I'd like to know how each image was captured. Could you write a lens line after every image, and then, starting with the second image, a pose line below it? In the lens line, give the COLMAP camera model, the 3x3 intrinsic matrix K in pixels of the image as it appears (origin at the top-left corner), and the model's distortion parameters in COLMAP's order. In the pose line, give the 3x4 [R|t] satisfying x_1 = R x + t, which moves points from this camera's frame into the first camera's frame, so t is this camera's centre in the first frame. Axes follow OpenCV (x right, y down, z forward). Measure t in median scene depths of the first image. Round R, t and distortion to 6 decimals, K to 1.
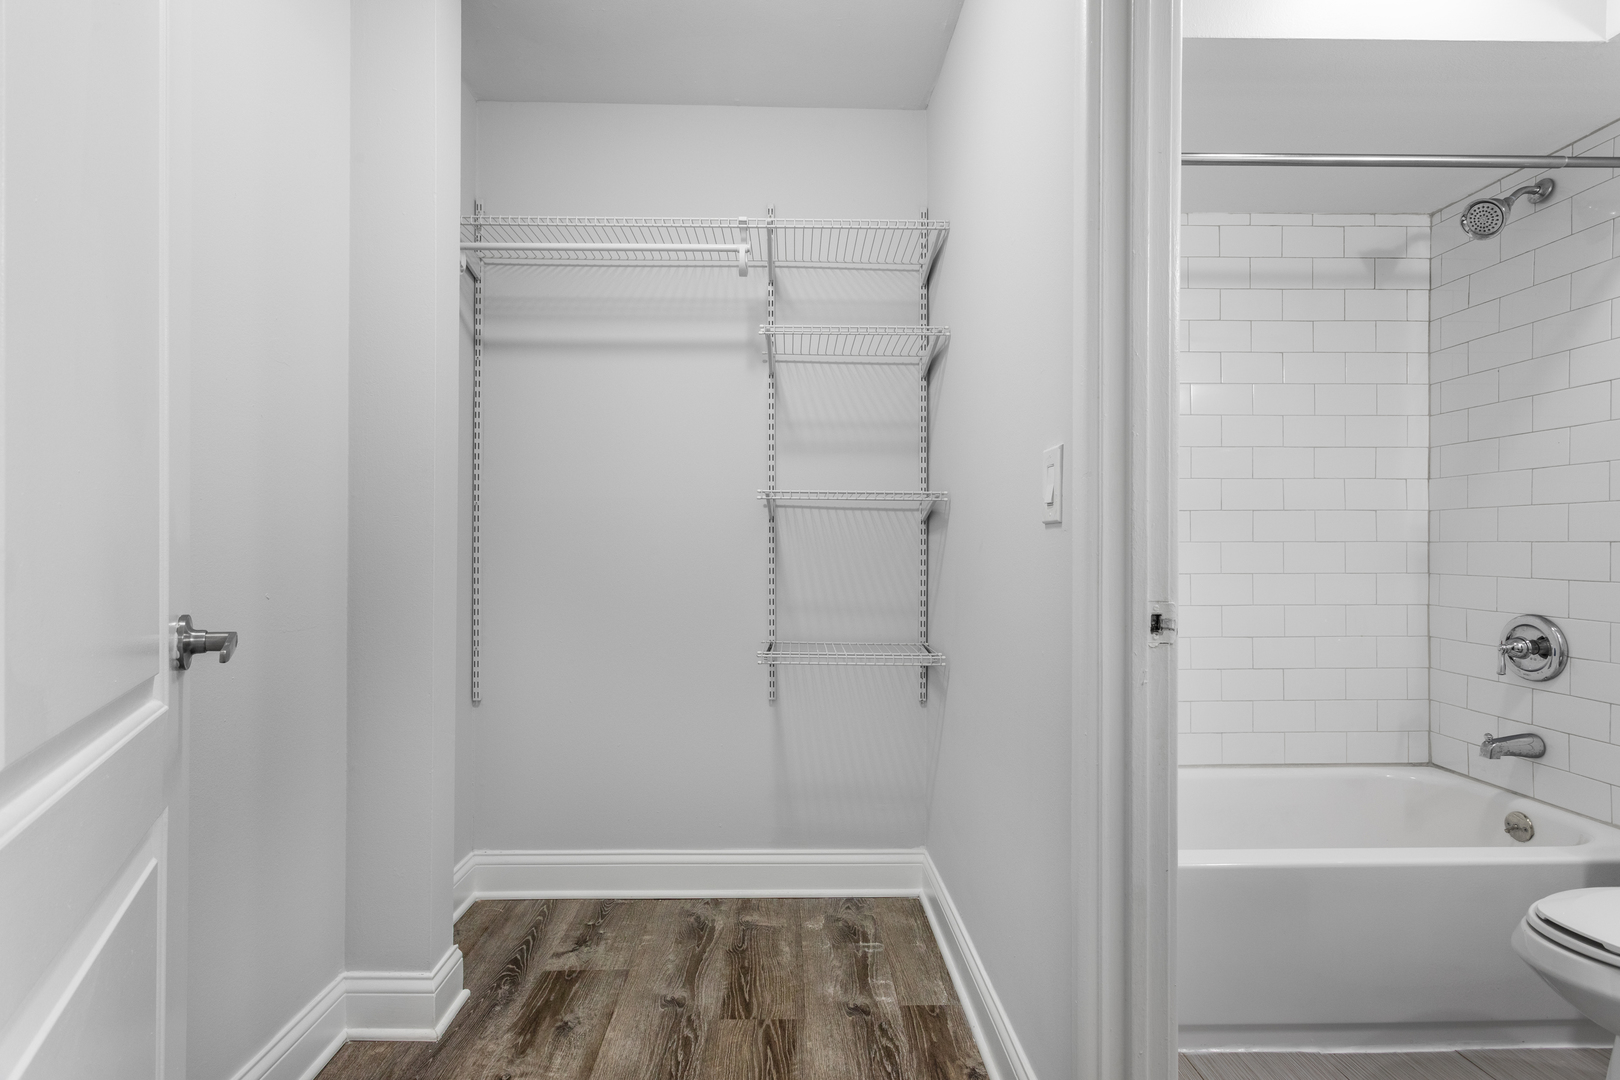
lens RADIAL K [[773.0, 0, 807.7], [0, 773.0, 543.5], [0, 0, 1]] dist [-0.002360, 0.002429]
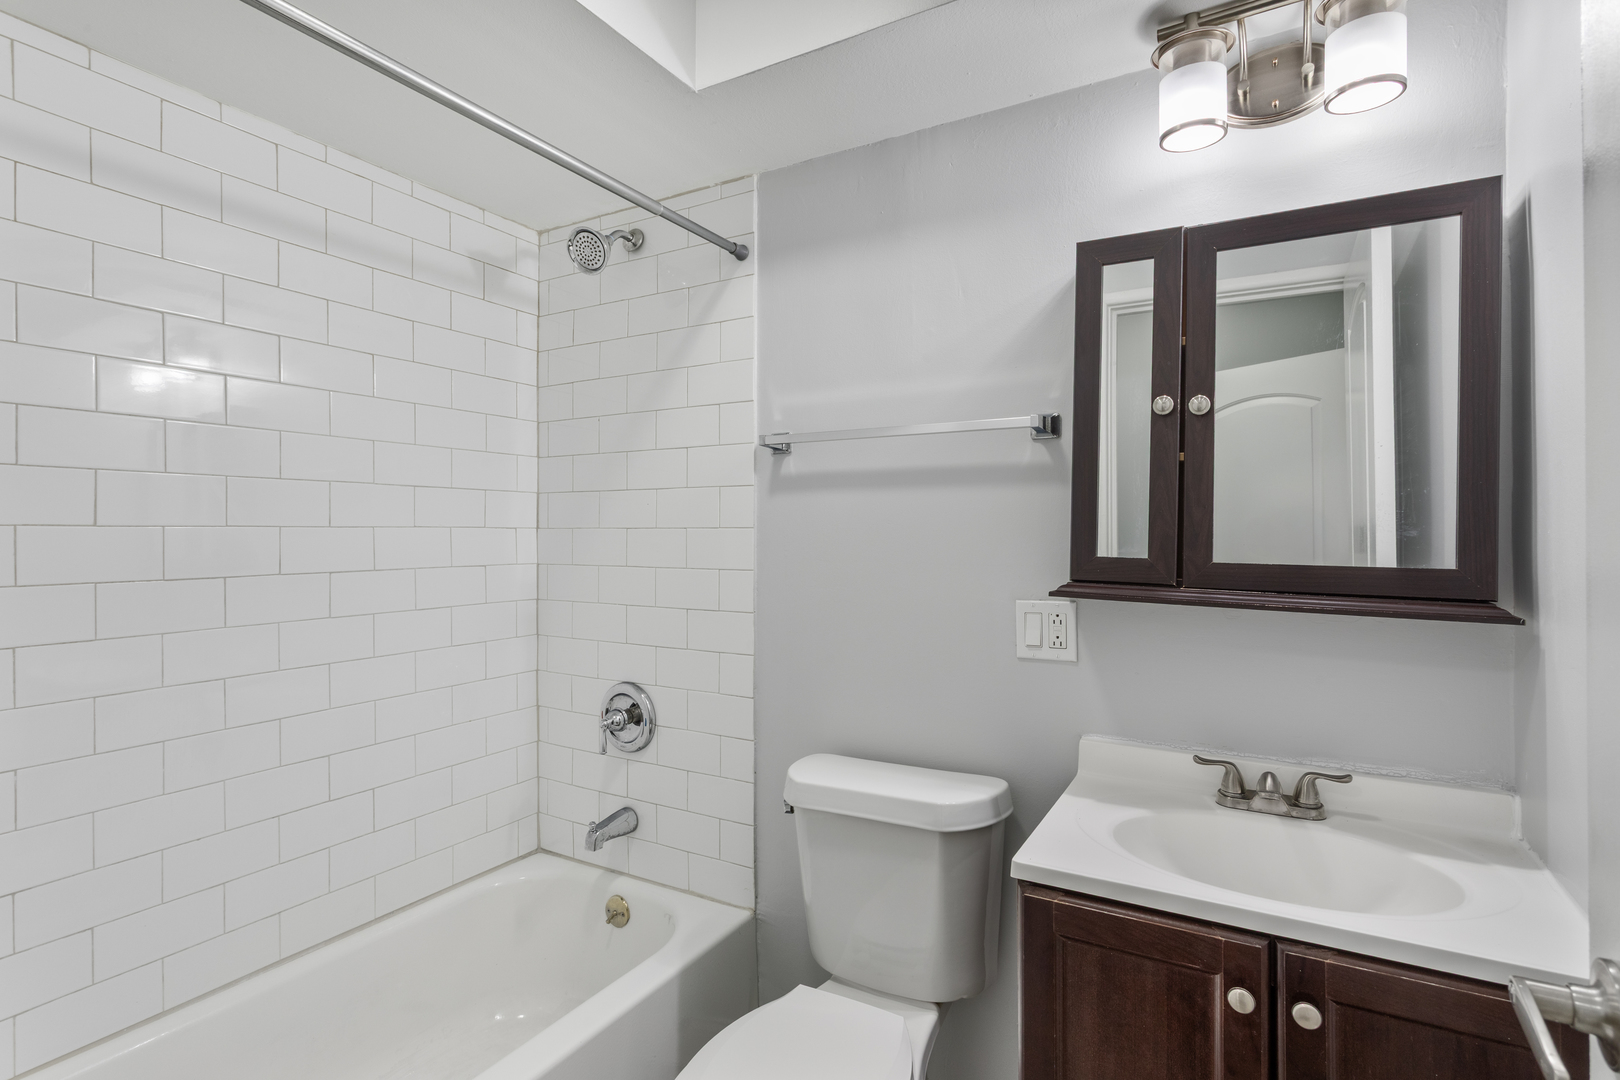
lens RADIAL K [[773.0, 0, 811.9], [0, 773.0, 533.6], [0, 0, 1]] dist [-0.002360, 0.002429]
pose [[0.520333, -0.004640, 0.853951, 0.236479], [-0.002288, 0.999974, 0.006827, -0.095855], [-0.853961, -0.005507, 0.520309, 0.302900]]
